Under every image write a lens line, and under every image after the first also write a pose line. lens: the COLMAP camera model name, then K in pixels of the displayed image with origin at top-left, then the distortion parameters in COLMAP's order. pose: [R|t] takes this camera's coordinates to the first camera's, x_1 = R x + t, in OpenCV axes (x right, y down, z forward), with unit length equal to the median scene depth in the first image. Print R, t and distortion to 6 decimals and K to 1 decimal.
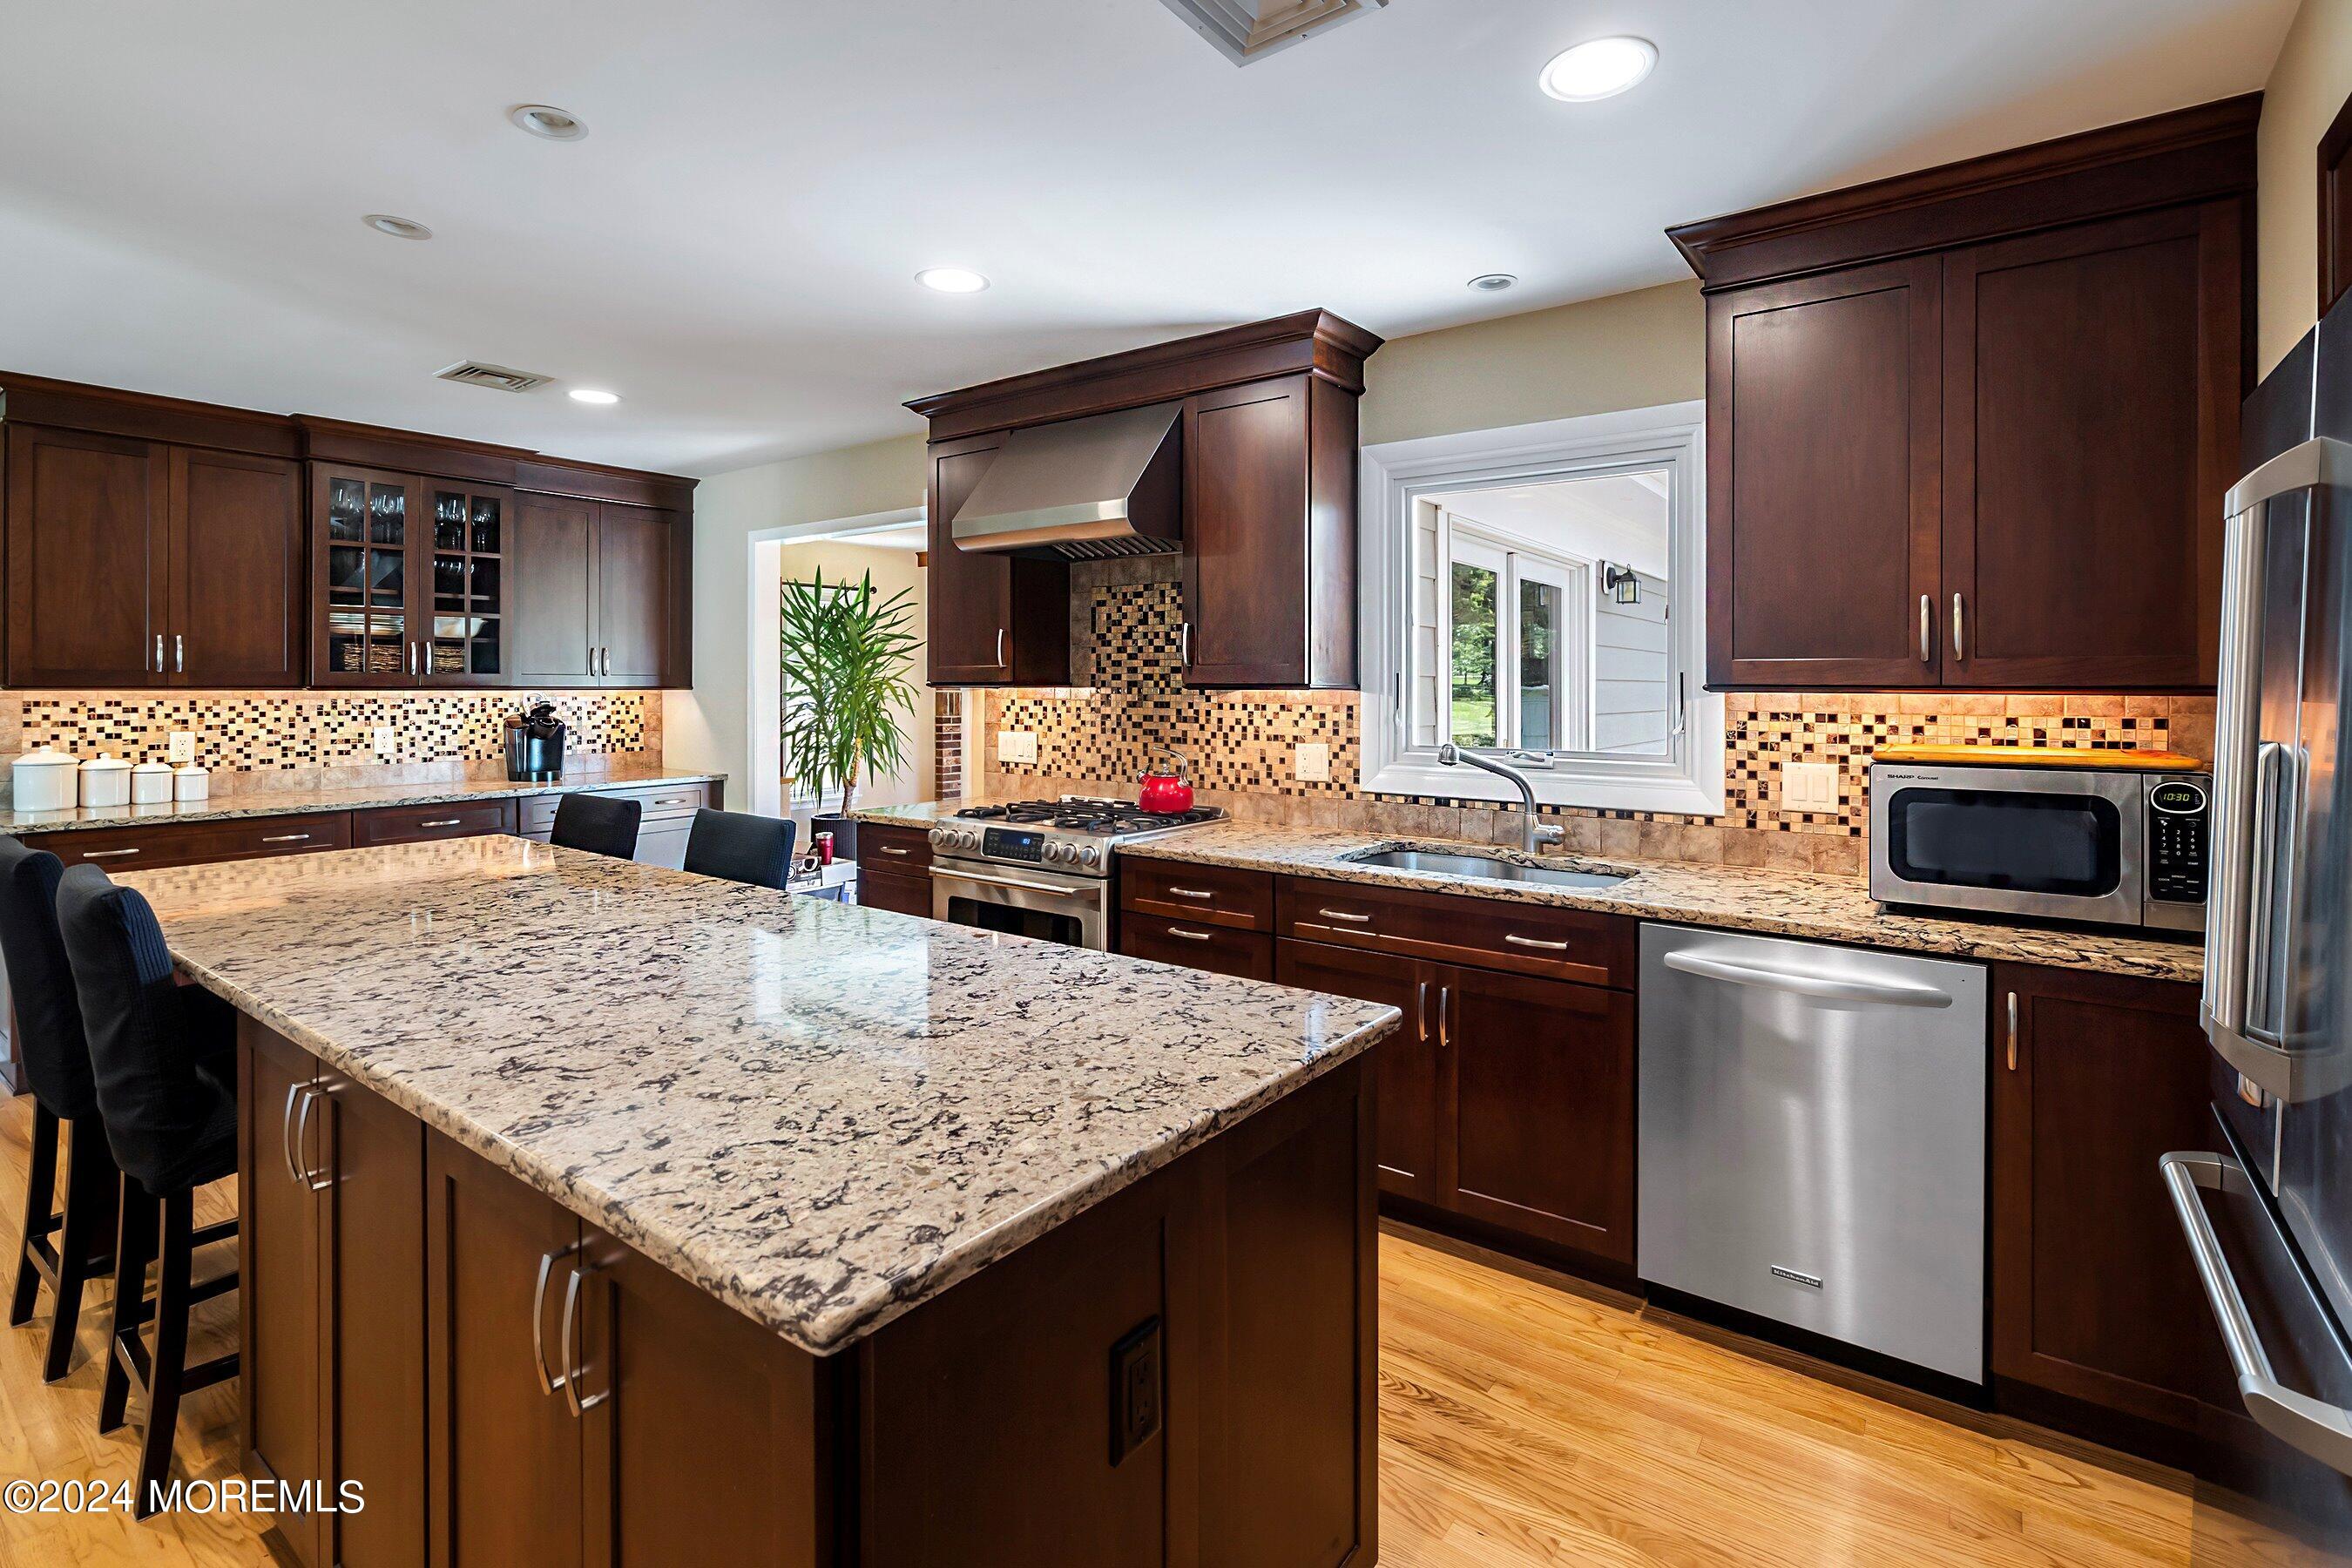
lens RADIAL K [[1095.3, 0, 1144.7], [0, 1095.3, 687.5], [0, 0, 1]] dist [0.000085, -0.000011]
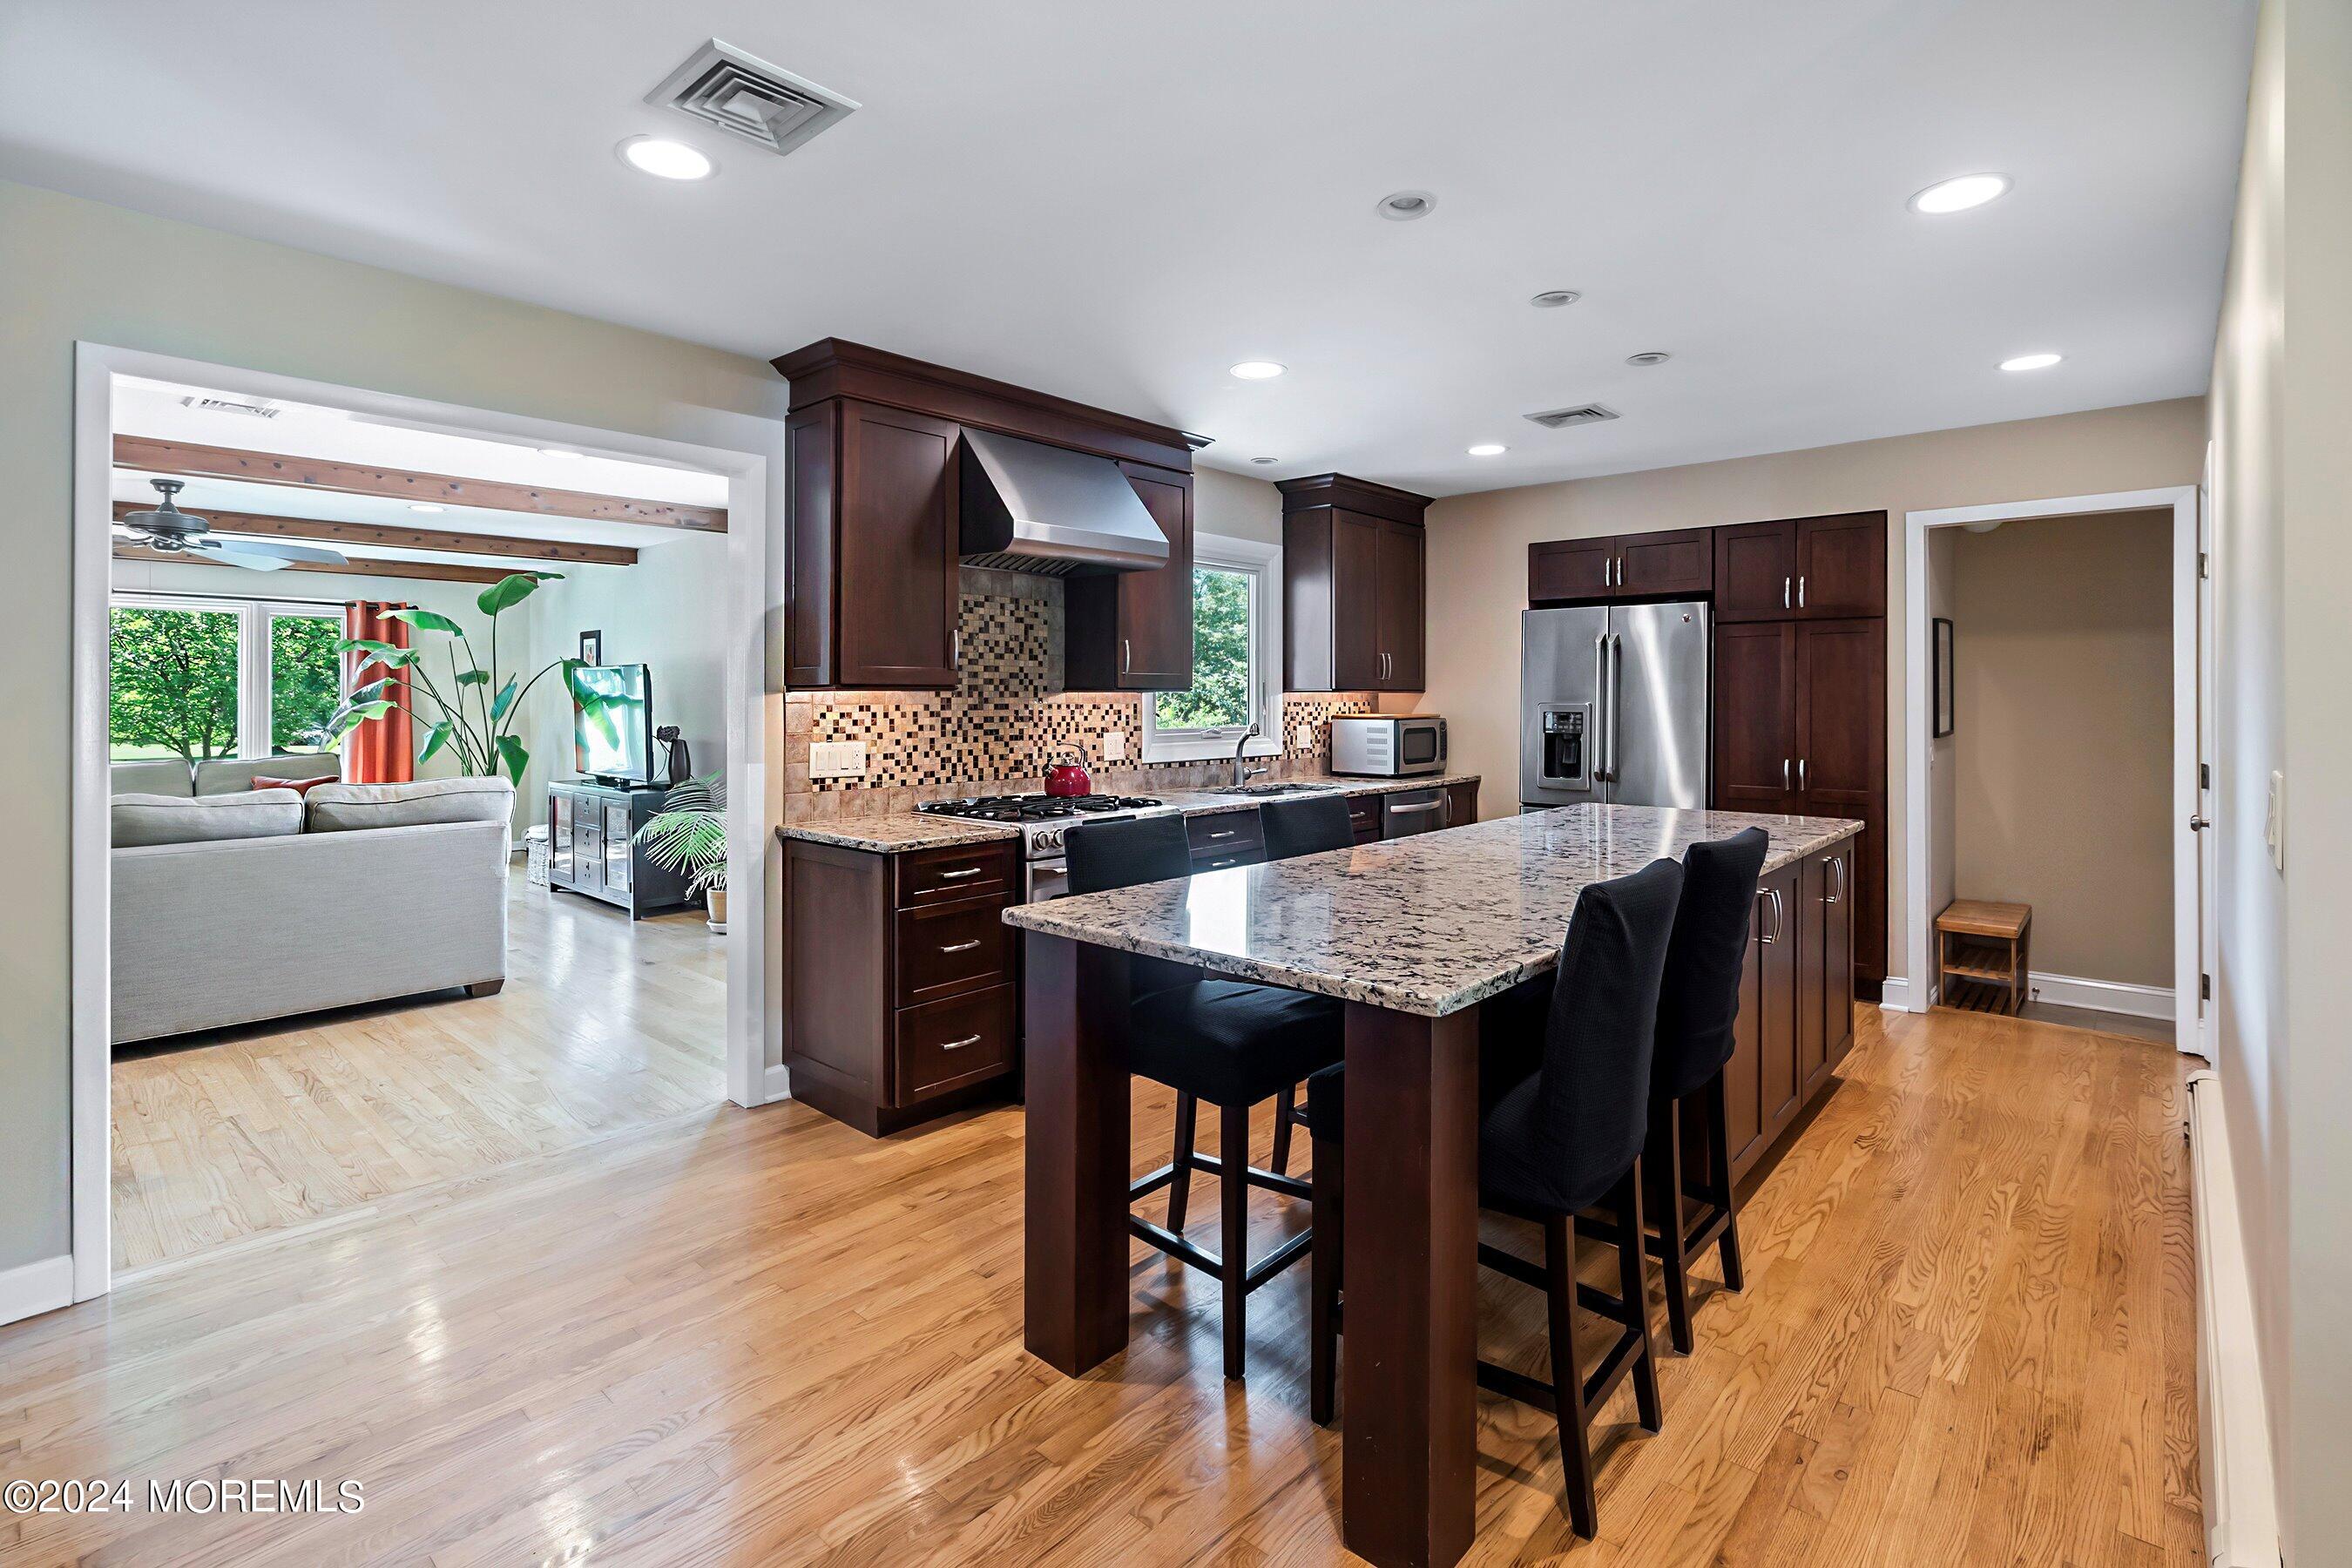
lens RADIAL K [[1101.0, 0, 1174.5], [0, 1101.0, 709.7], [0, 0, 1]] dist [-0.000769, 0.001743]
pose [[0.087856, -0.014542, 0.996027, -1.087093], [0.004993, 0.999887, 0.014158, 0.003890], [-0.996121, 0.003729, 0.087918, 0.734736]]
